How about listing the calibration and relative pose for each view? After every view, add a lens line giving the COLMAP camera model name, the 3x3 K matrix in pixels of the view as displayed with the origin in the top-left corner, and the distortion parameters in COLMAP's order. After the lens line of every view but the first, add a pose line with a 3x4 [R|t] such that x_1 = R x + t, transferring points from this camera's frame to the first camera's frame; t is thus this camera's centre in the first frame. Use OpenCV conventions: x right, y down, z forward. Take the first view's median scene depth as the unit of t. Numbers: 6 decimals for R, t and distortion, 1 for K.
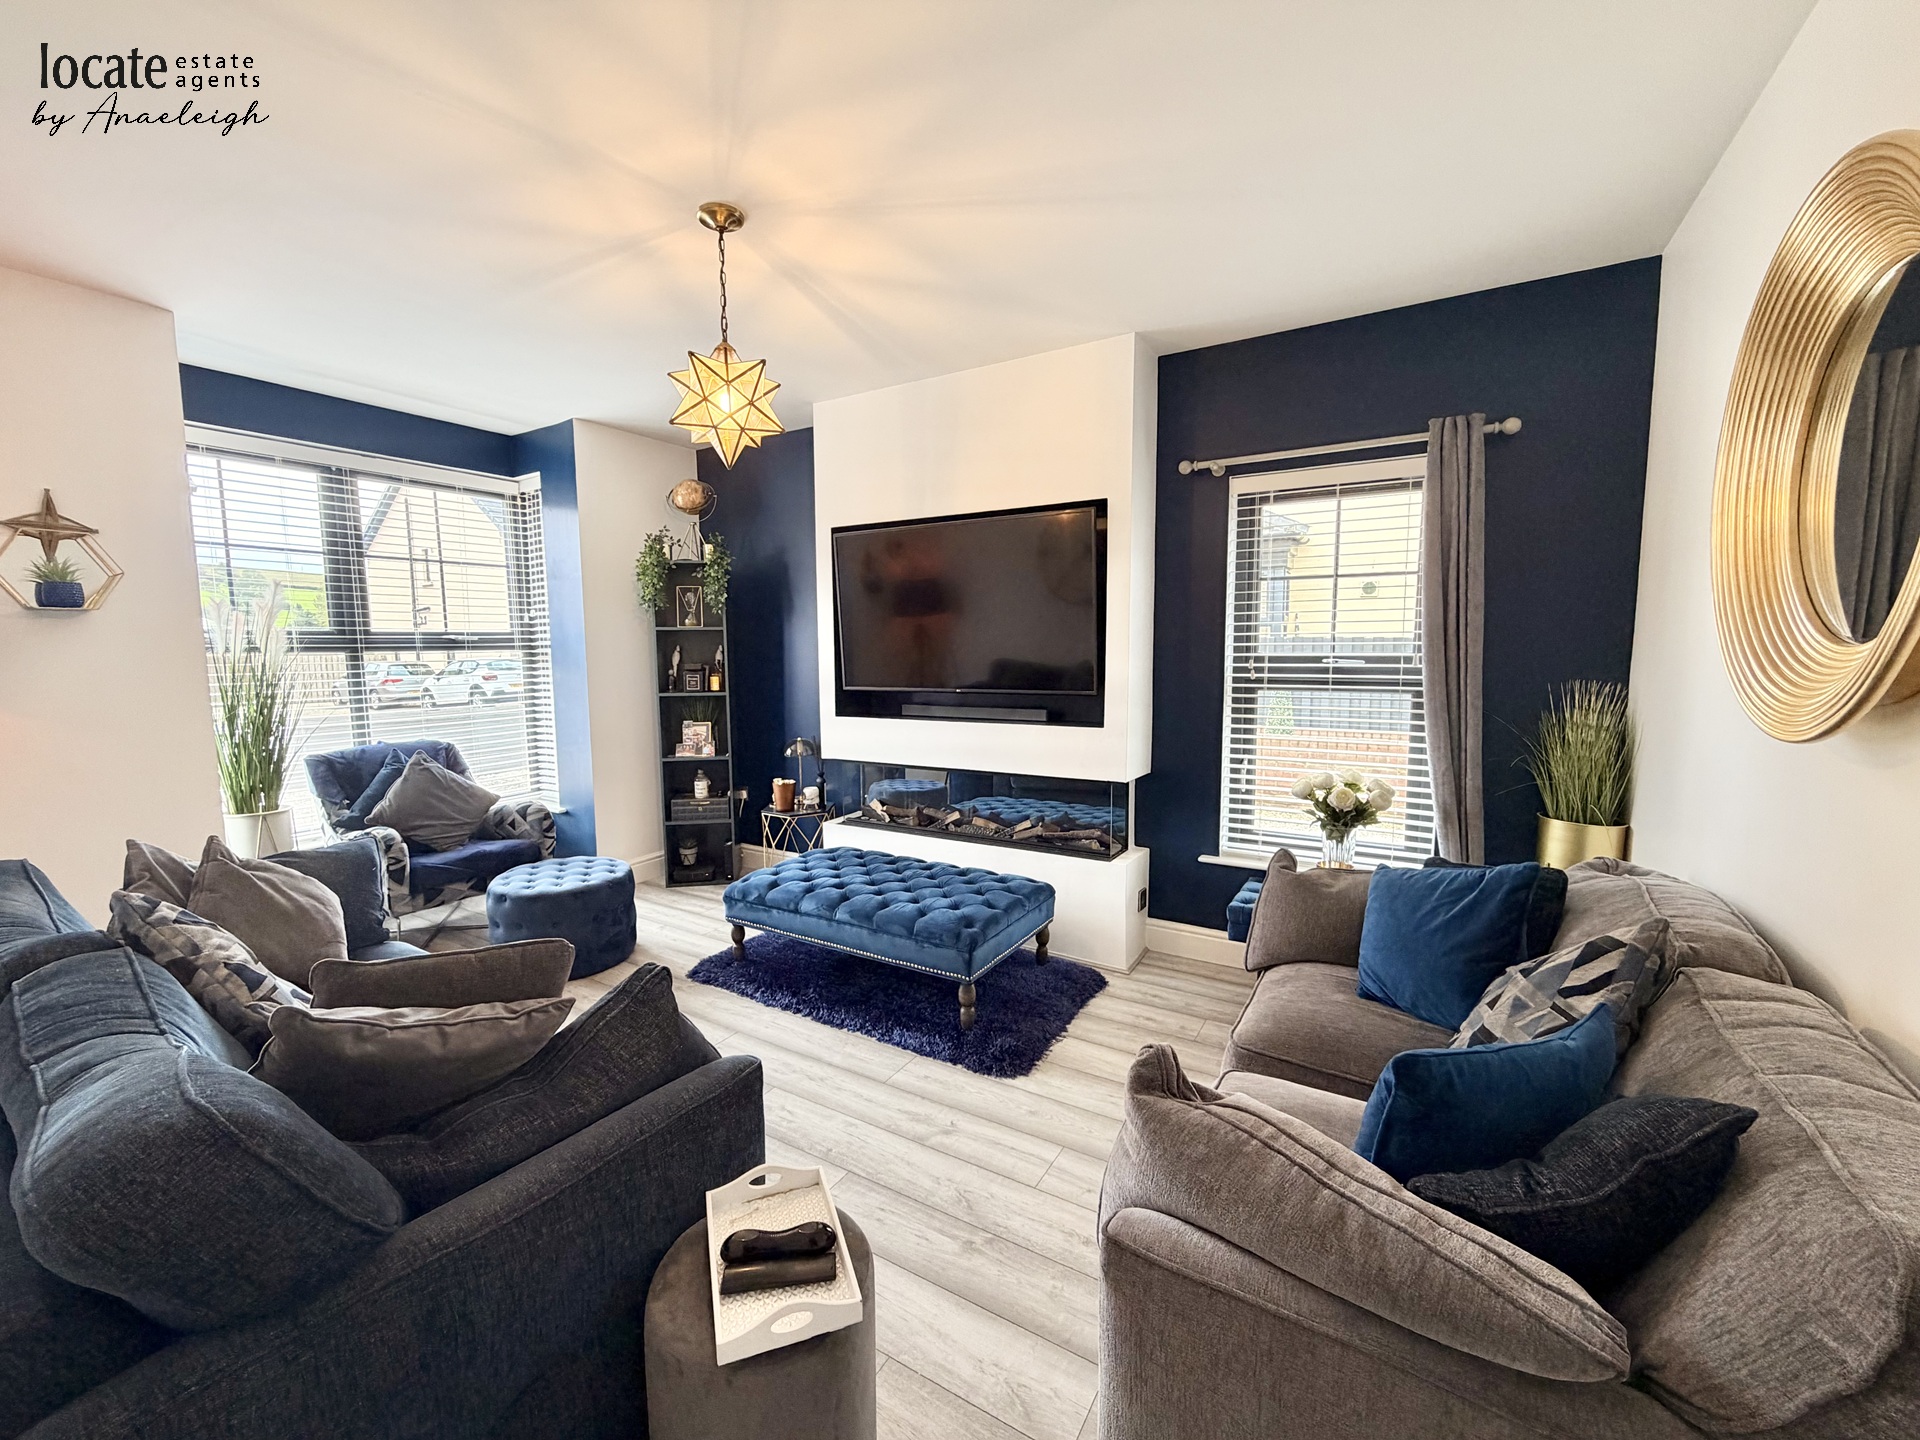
lens RADIAL K [[764.8, 0, 953.3], [0, 764.8, 725.0], [0, 0, 1]] dist [-0.000434, -0.000188]
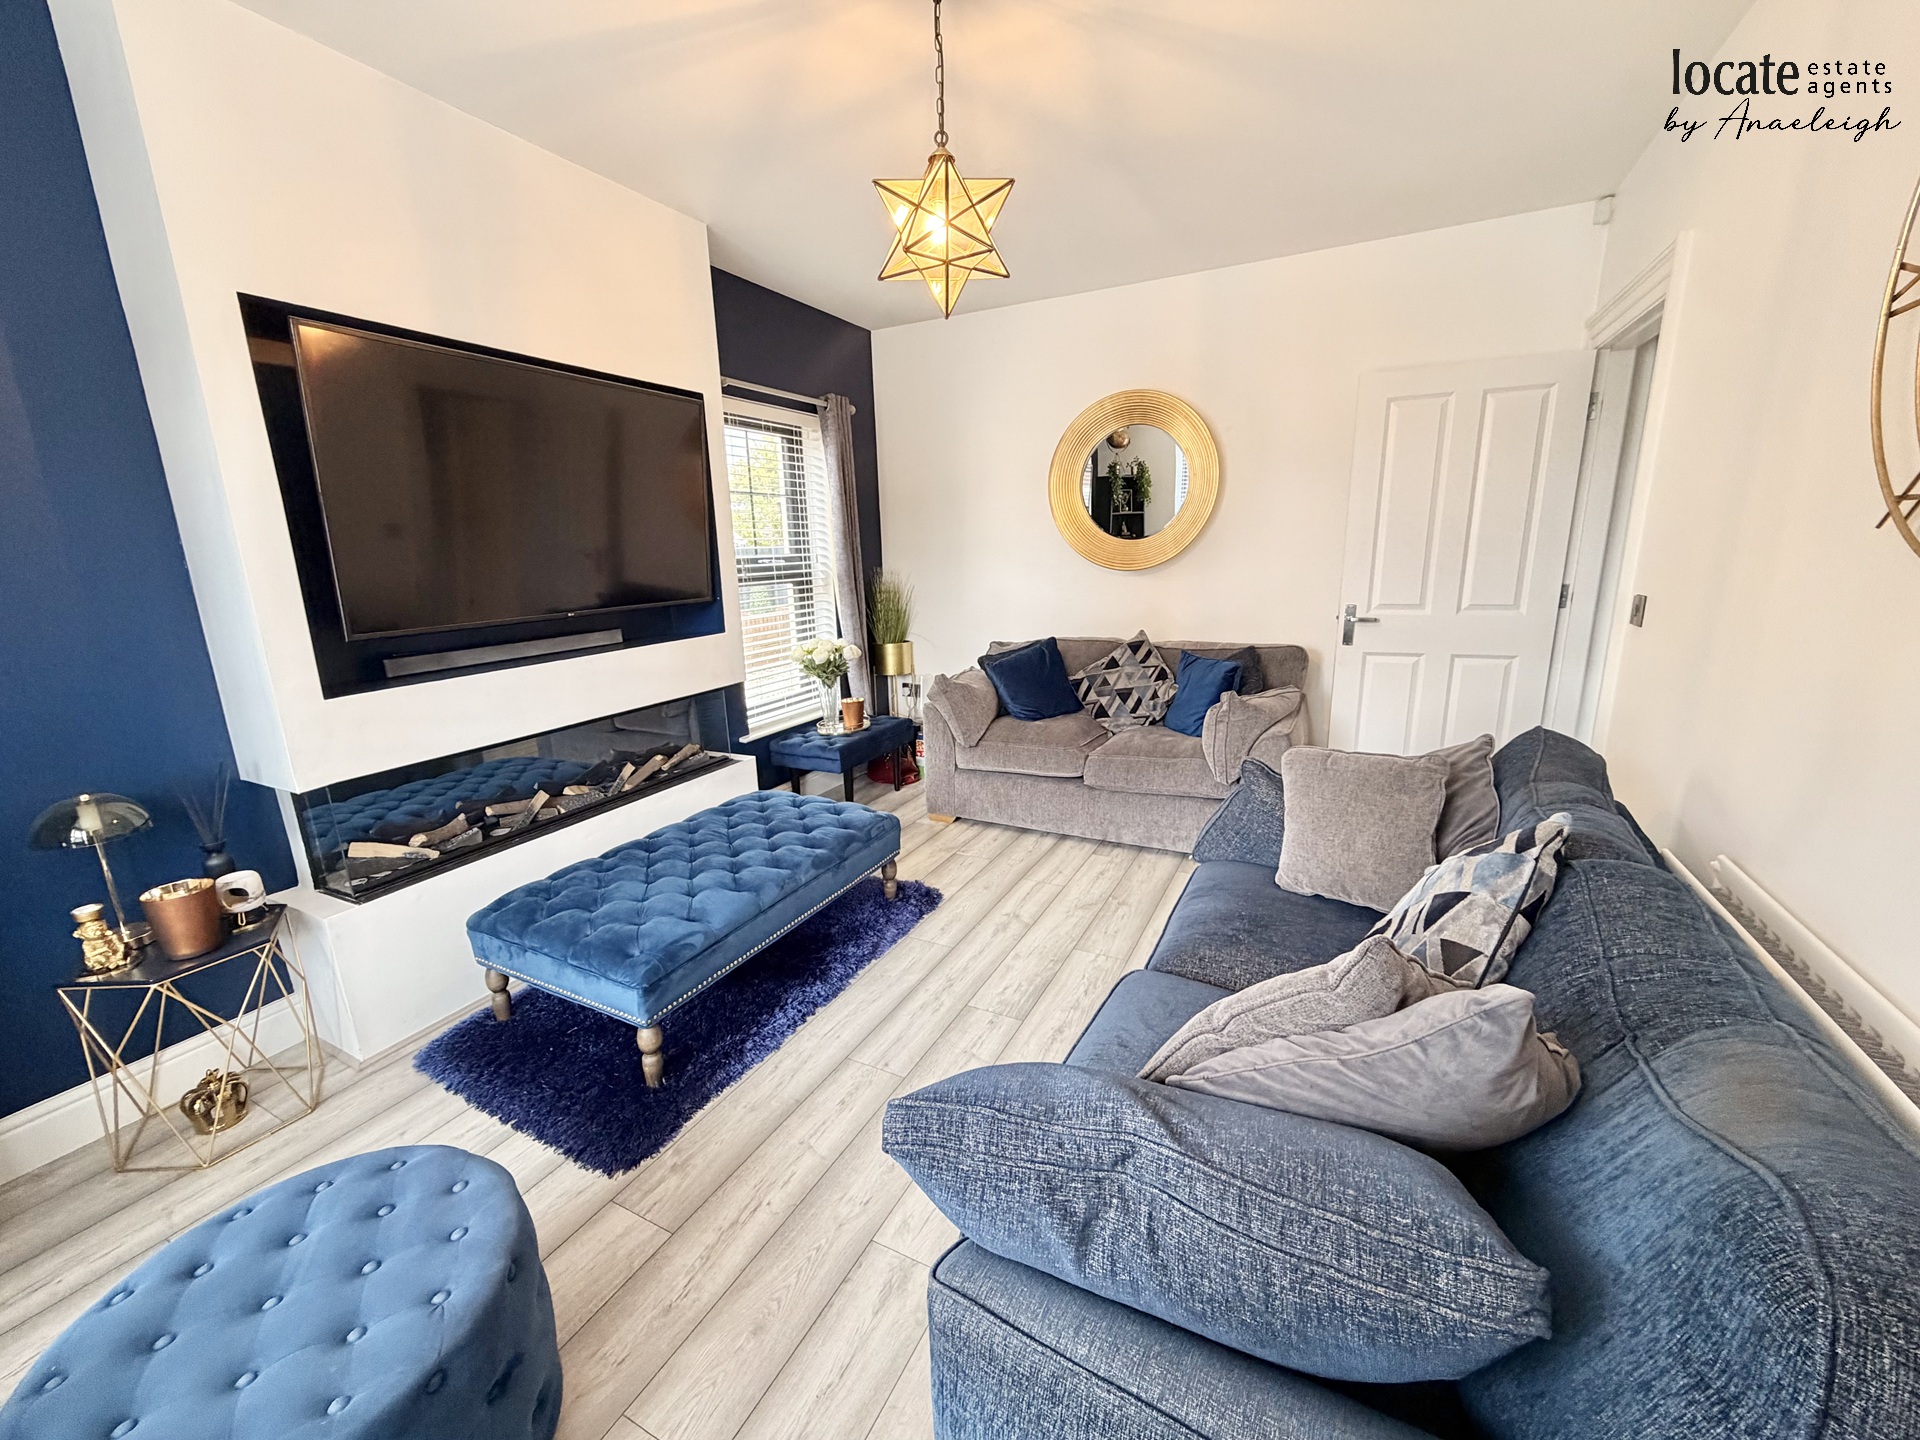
lens RADIAL K [[764.8, 0, 953.3], [0, 764.8, 725.0], [0, 0, 1]] dist [-0.000434, -0.000188]
pose [[-0.061757, -0.220793, 0.973363, -0.861861], [0.129508, 0.965208, 0.227160, -0.071270], [-0.989653, 0.140087, -0.031014, 0.783304]]
